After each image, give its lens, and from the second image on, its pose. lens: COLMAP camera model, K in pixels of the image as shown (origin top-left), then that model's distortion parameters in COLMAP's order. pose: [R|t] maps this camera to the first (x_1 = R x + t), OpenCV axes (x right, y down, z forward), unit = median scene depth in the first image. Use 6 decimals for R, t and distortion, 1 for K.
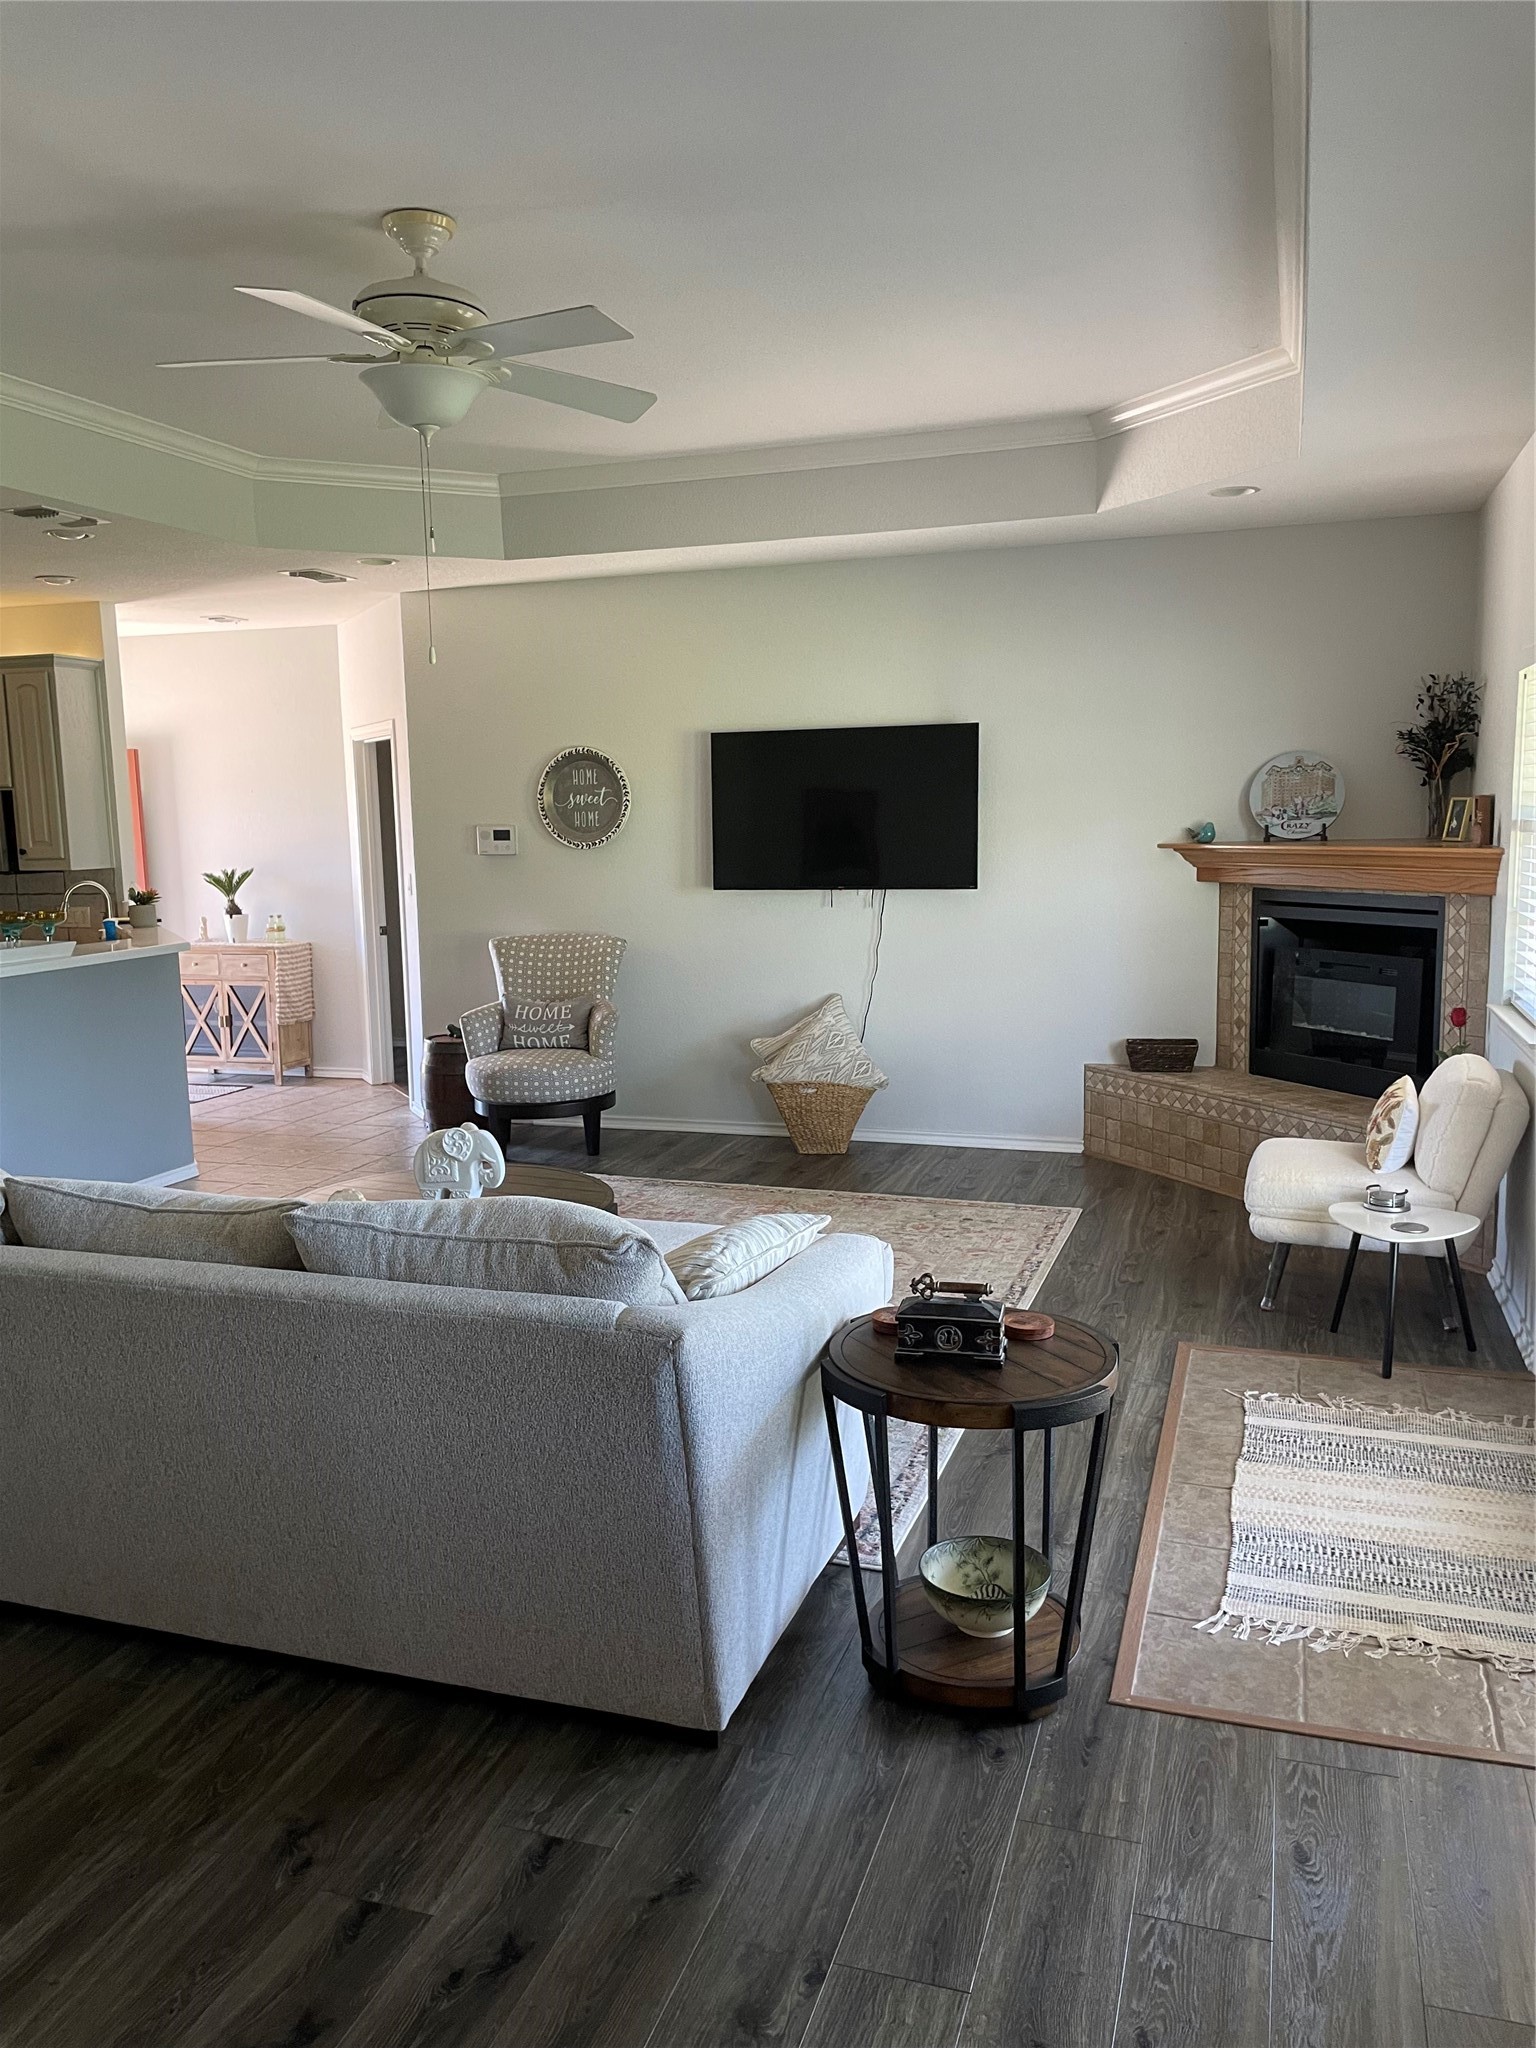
lens RADIAL K [[1599.8, 0, 762.3], [0, 1599.8, 1029.7], [0, 0, 1]] dist [0.086958, -0.117753]
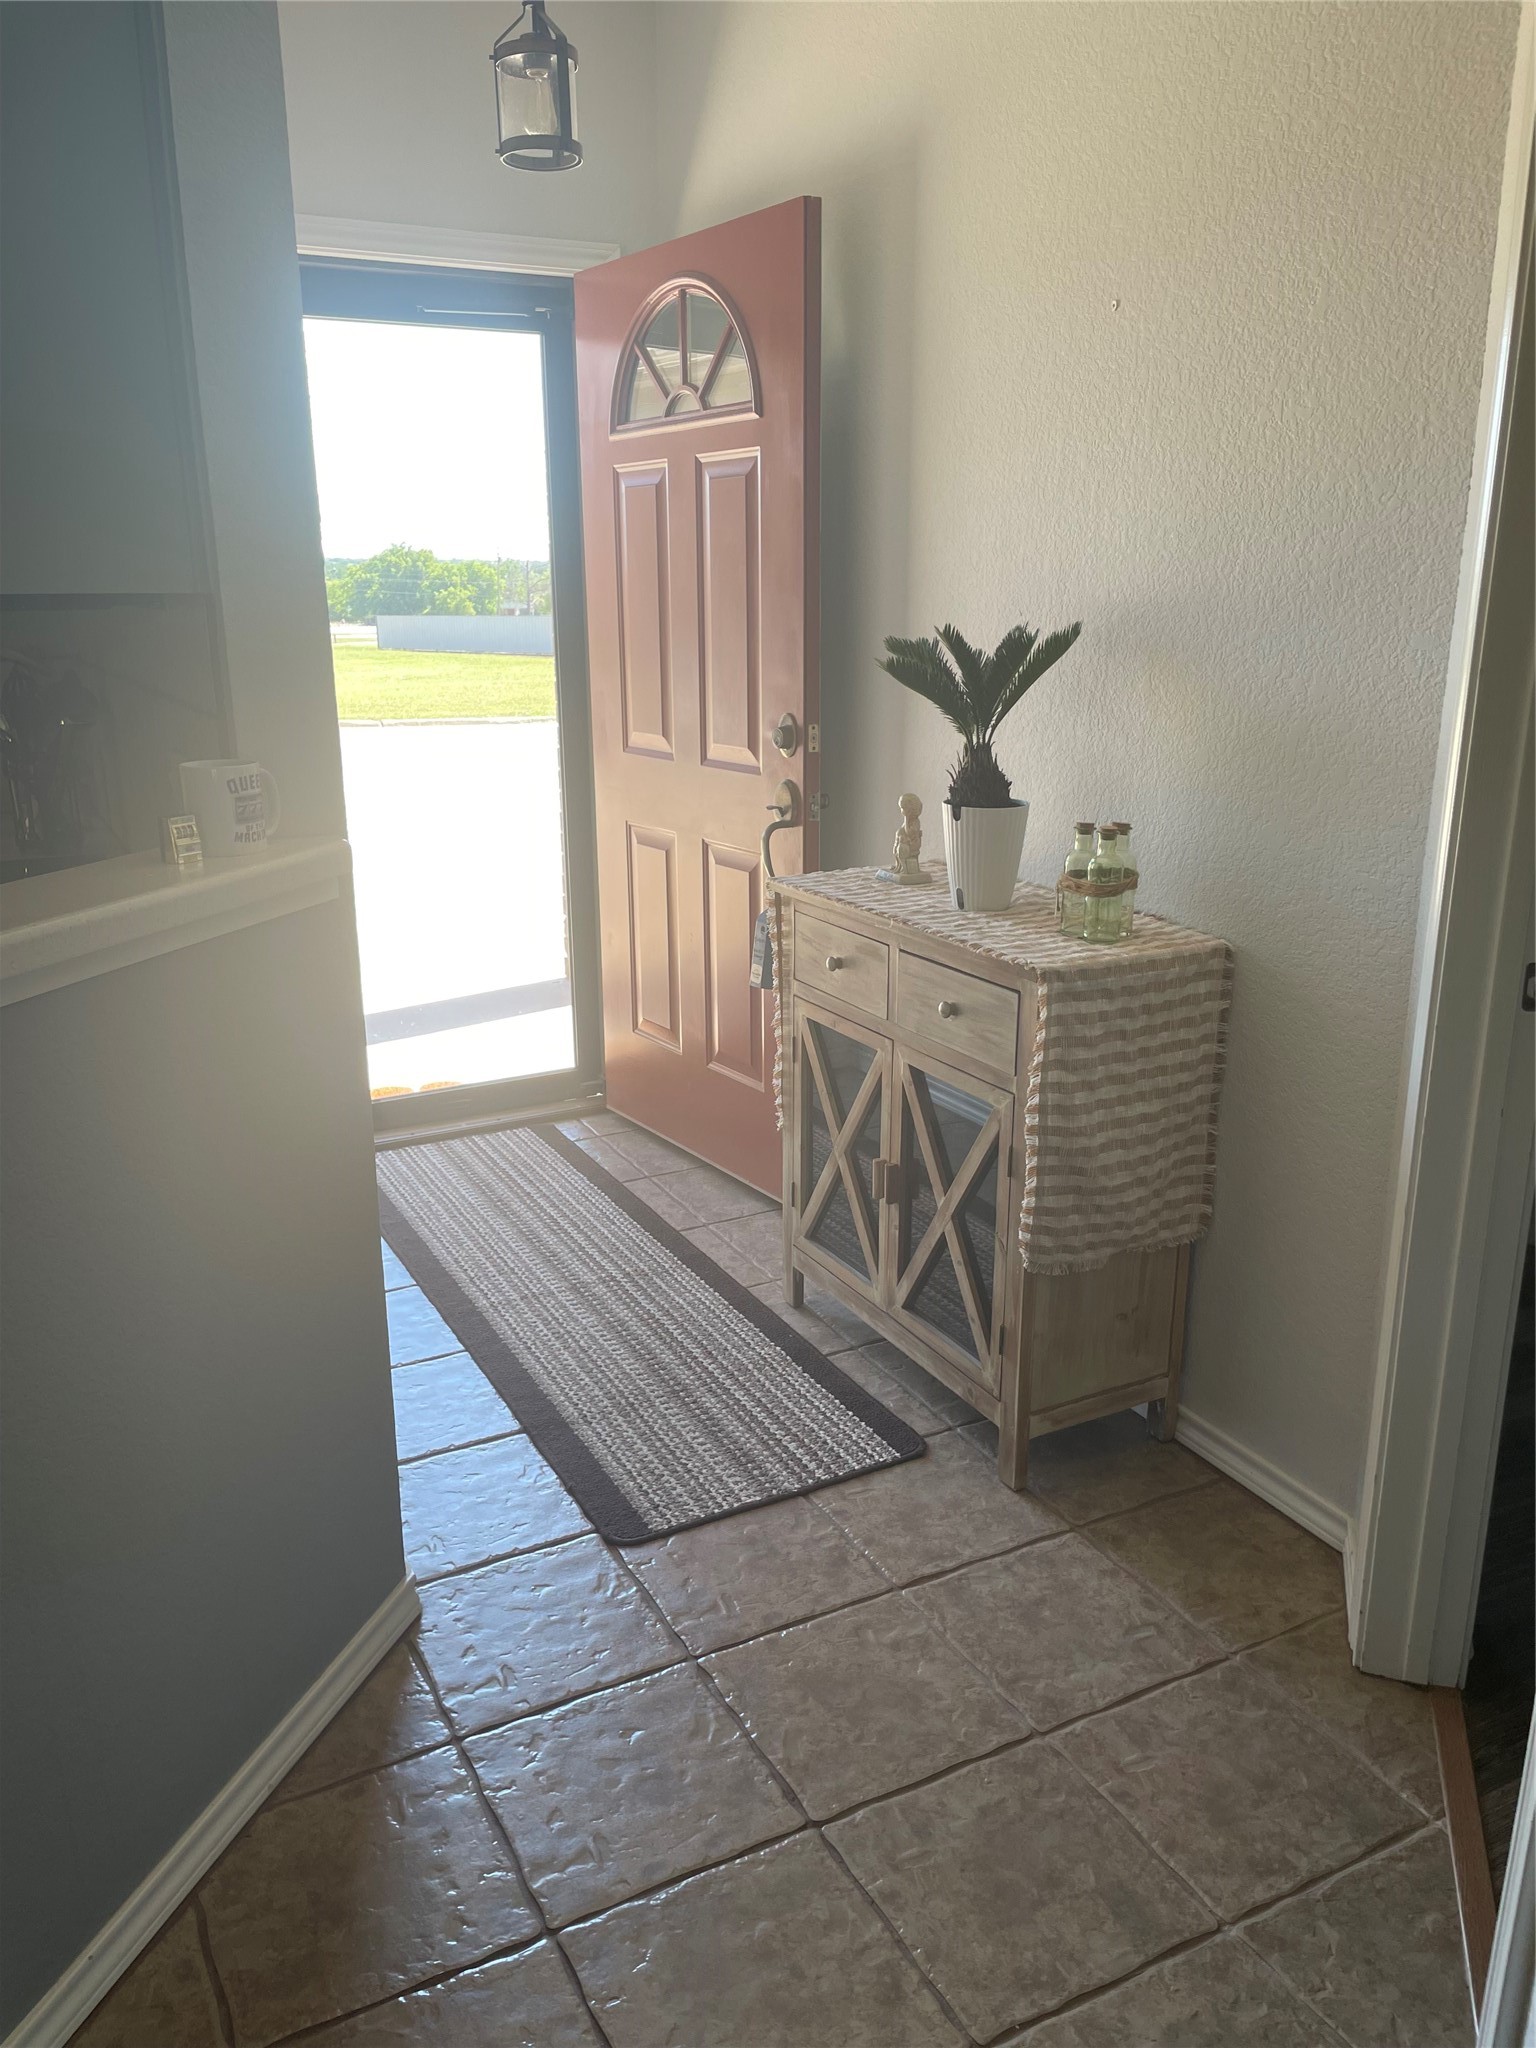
lens RADIAL K [[1599.8, 0, 757.1], [0, 1599.8, 1019.9], [0, 0, 1]] dist [0.086958, -0.117753]
pose [[0.716788, 0.211306, -0.664503, -0.170486], [-0.110236, 0.975334, 0.191238, -0.082889], [0.688522, -0.063825, 0.722401, 0.782545]]
